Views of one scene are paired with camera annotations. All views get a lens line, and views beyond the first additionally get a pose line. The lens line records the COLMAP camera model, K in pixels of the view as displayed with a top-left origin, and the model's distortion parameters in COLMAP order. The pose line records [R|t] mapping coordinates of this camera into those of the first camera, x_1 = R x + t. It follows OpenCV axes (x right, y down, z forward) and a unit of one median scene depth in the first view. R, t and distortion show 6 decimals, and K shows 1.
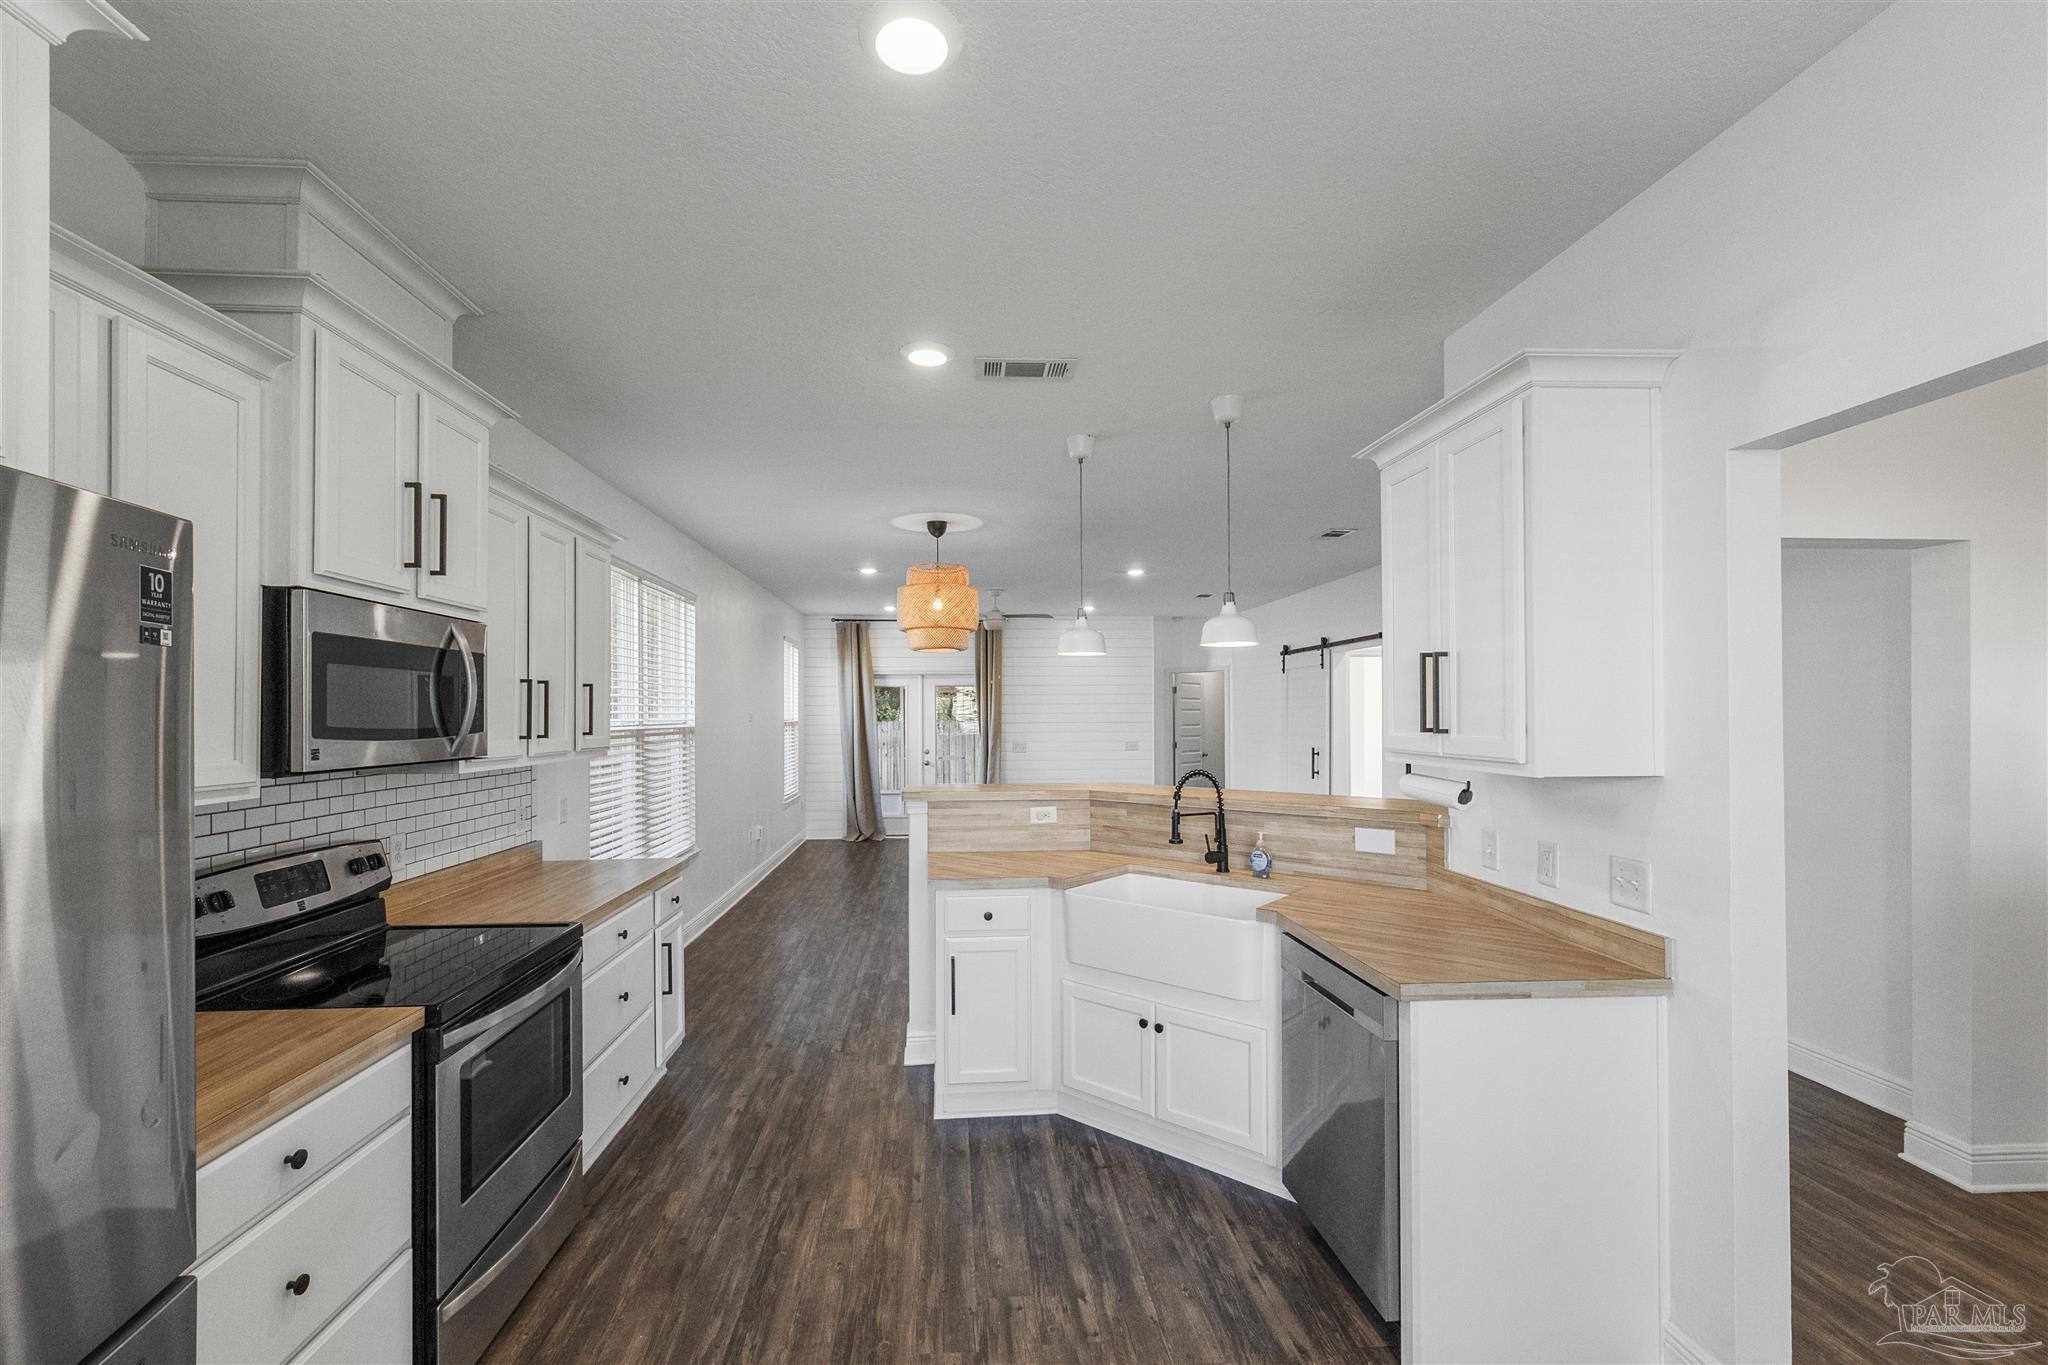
lens RADIAL K [[867.4, 0, 999.4], [0, 867.4, 707.7], [0, 0, 1]] dist [-0.015440, 0.006525]
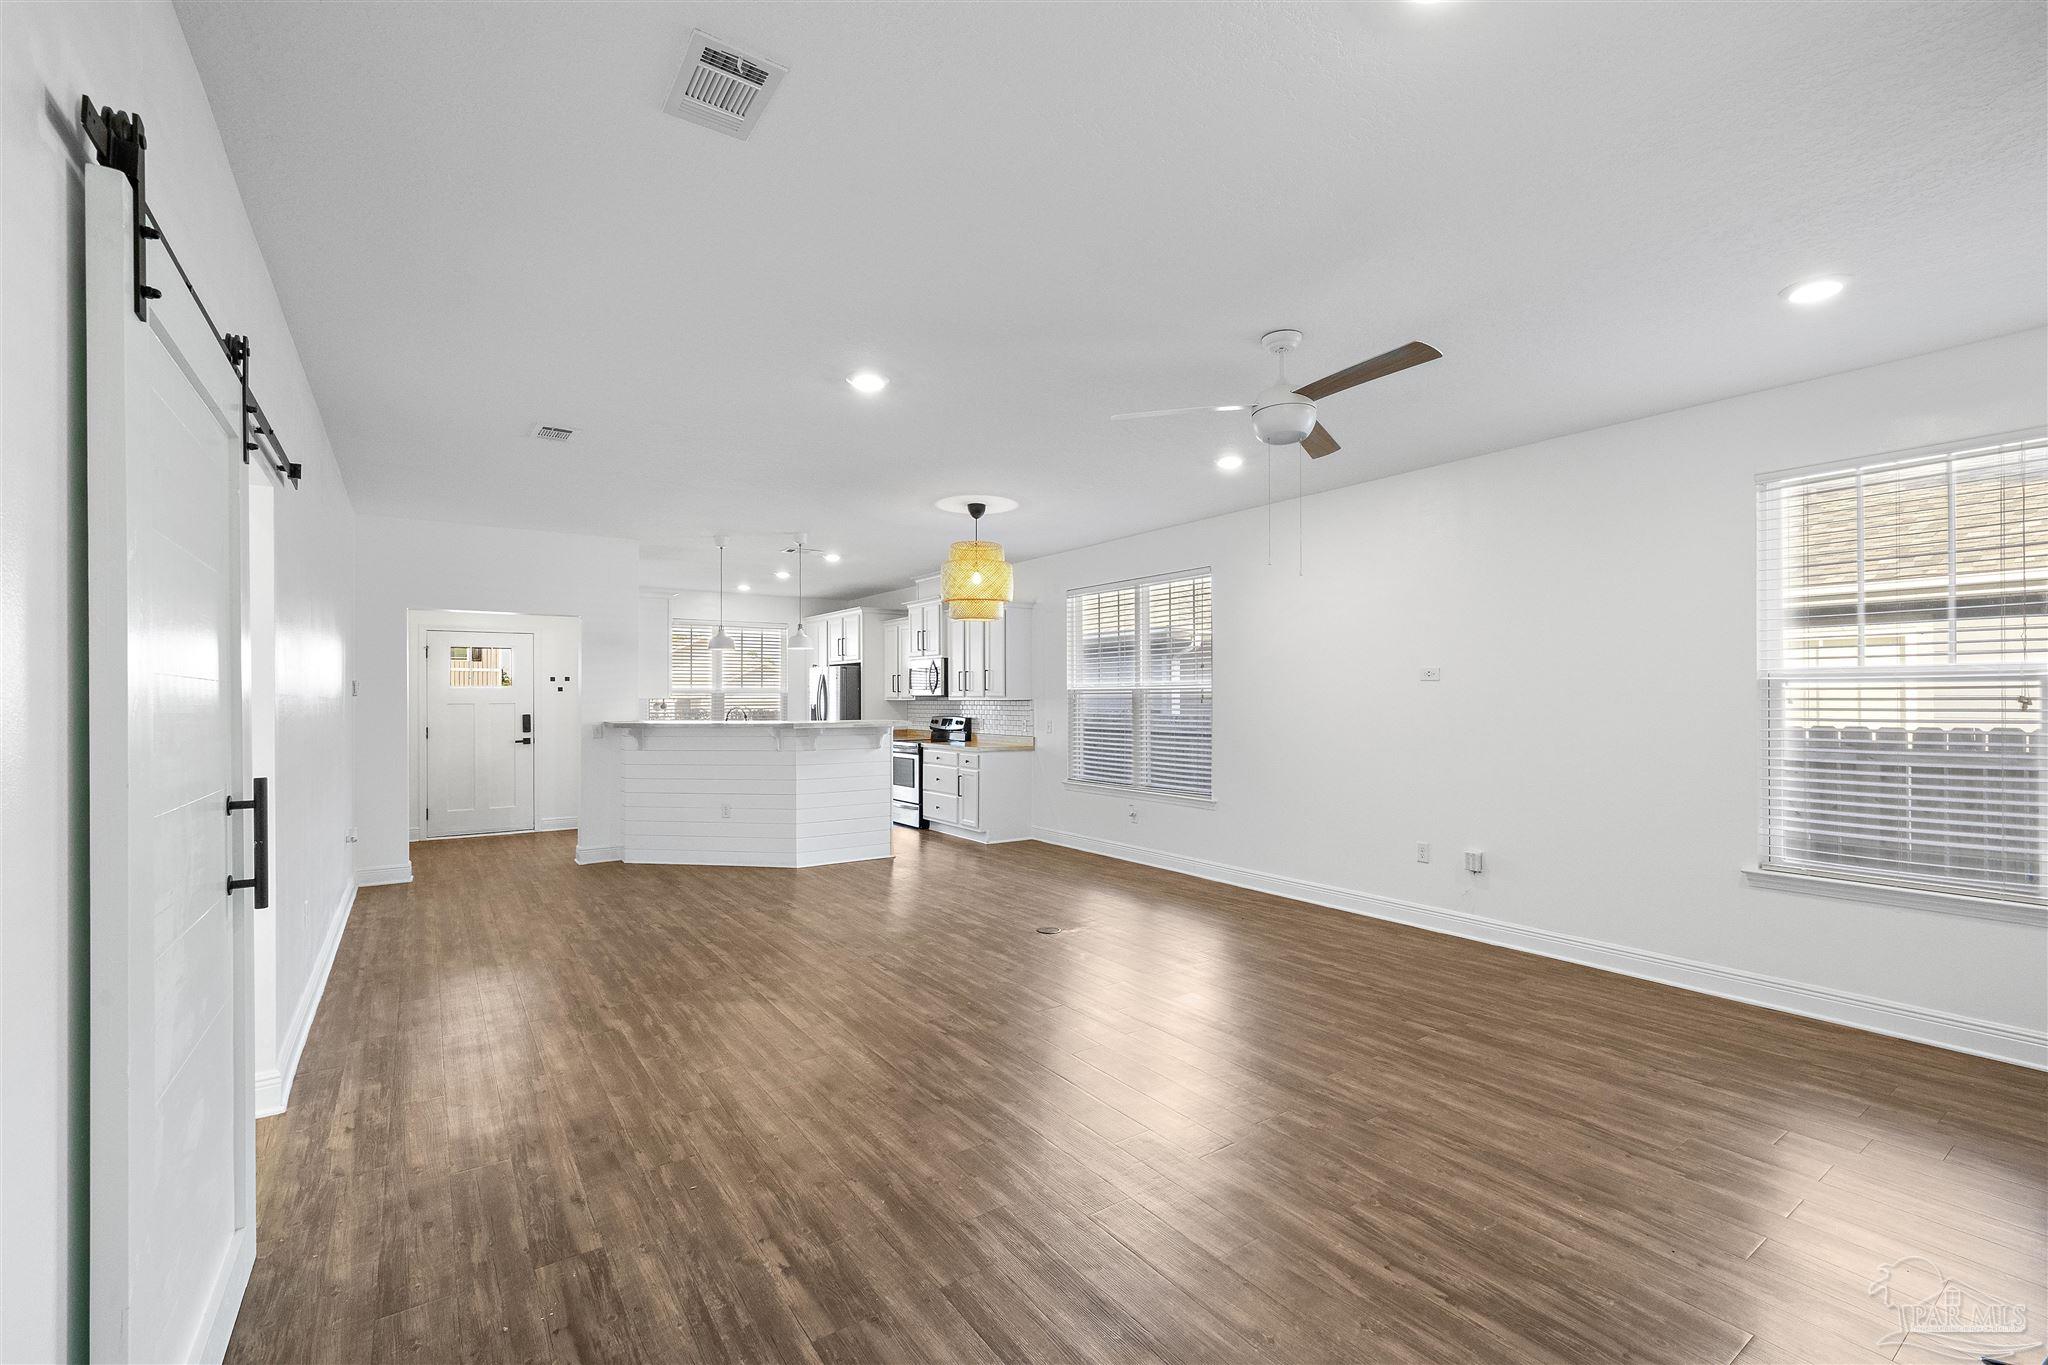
lens RADIAL K [[867.4, 0, 1019.0], [0, 867.4, 693.9], [0, 0, 1]] dist [-0.015440, 0.006525]
pose [[-0.853981, 0.003769, -0.520291, 0.861880], [0.009710, 0.999915, -0.008693, 0.072477], [0.520214, -0.012476, -0.853945, 3.675085]]
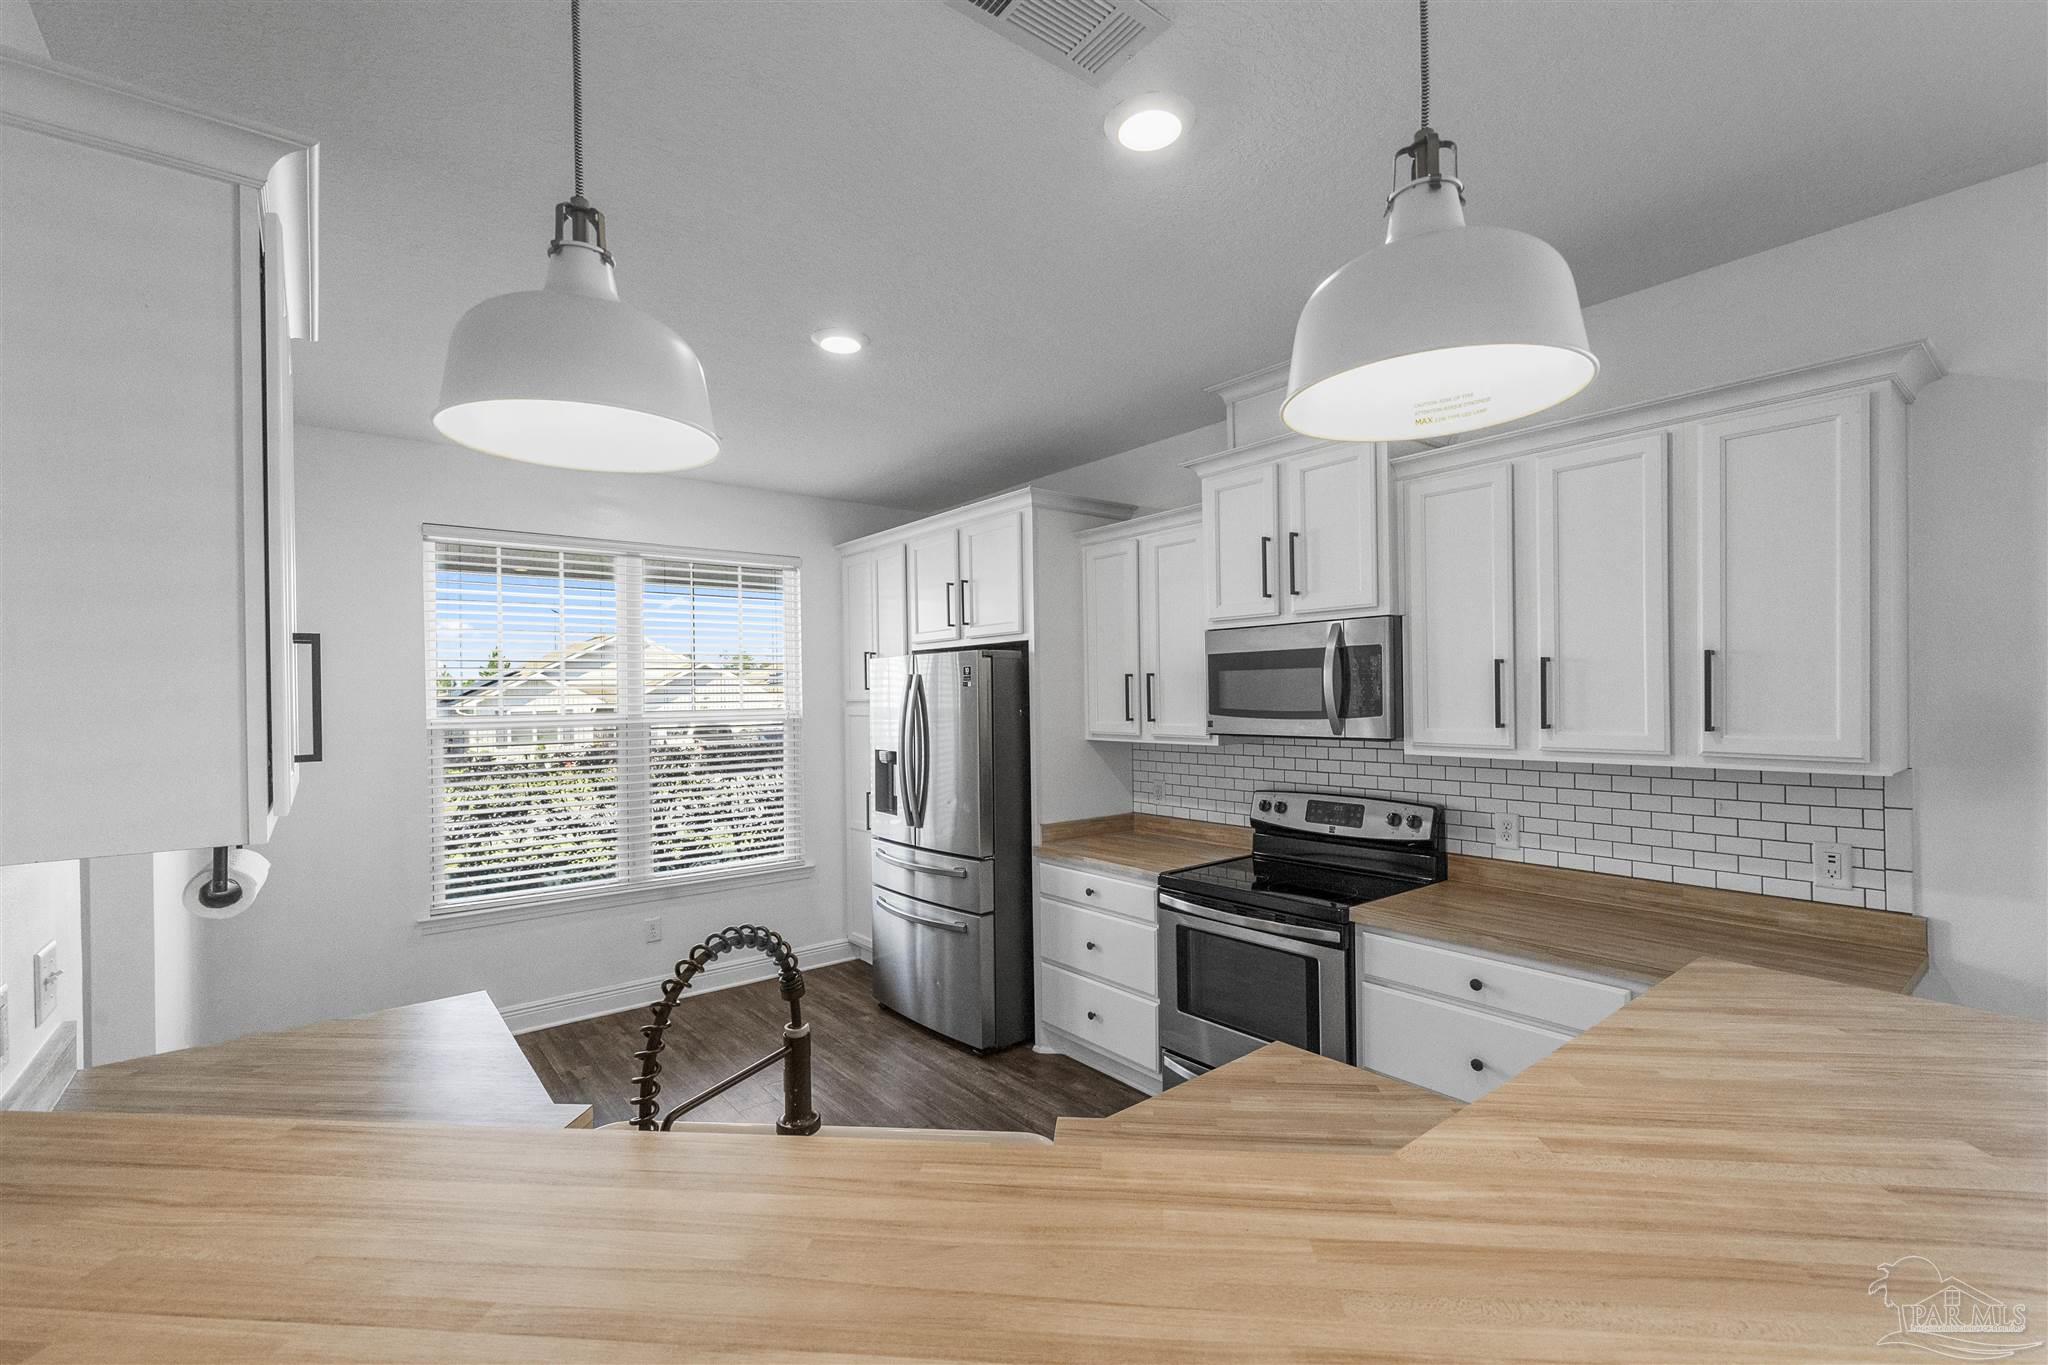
lens RADIAL K [[867.4, 0, 1054.8], [0, 867.4, 694.6], [0, 0, 1]] dist [-0.015440, 0.006525]
pose [[-0.807339, 0.013248, -0.589939, 0.325381], [0.020032, 0.999787, -0.004961, -0.001901], [0.589748, -0.015823, -0.807432, 1.423614]]
